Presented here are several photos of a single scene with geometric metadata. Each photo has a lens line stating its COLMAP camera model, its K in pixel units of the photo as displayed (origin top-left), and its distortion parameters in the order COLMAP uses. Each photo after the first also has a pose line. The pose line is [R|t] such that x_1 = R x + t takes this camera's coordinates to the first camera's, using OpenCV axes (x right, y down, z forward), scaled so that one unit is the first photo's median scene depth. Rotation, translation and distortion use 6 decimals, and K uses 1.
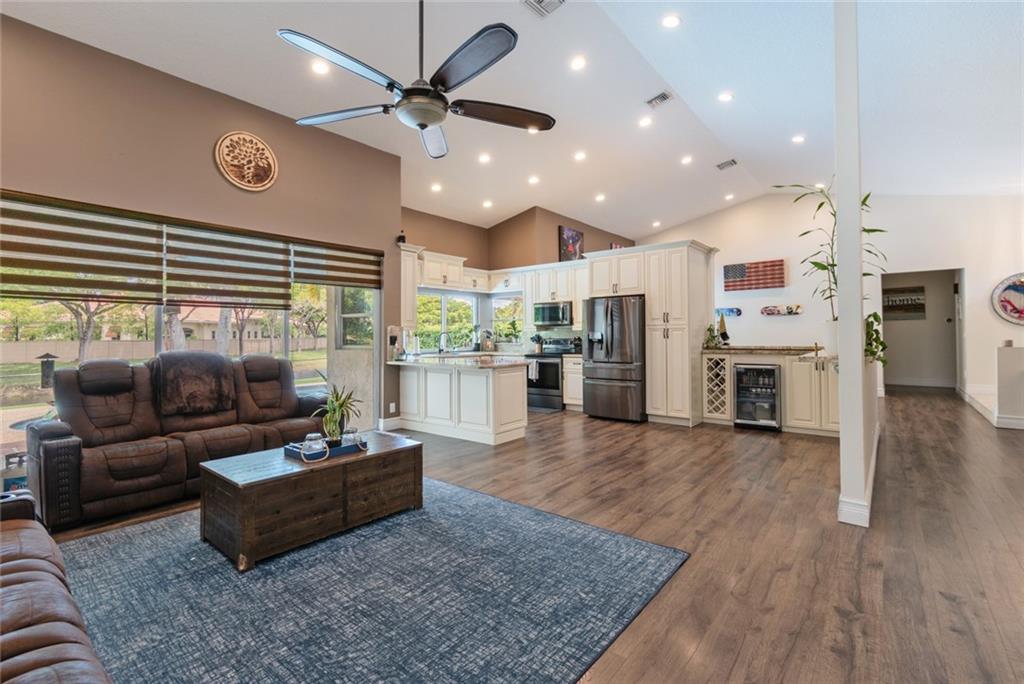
lens RADIAL K [[468.1, 0, 501.9], [0, 468.1, 335.2], [0, 0, 1]] dist [-0.020299, -0.000058]
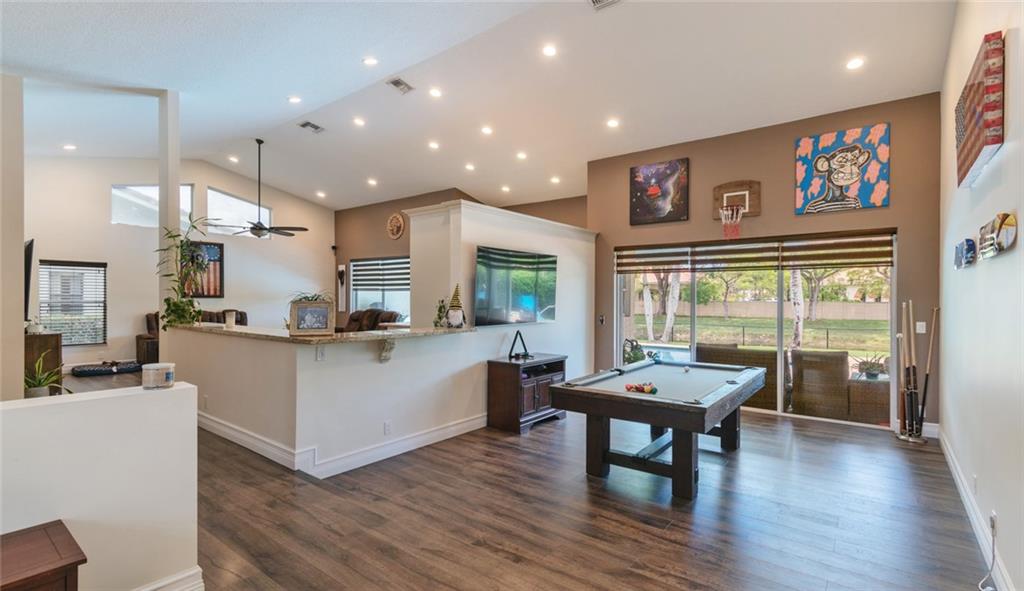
lens RADIAL K [[471.6, 0, 530.5], [0, 471.6, 297.4], [0, 0, 1]] dist [-0.001116, -0.000407]
pose [[0.046640, 0.007178, -0.998886, 1.264860], [-0.002073, 0.999973, 0.007089, -0.030970], [0.998910, 0.001740, 0.046653, 1.098383]]
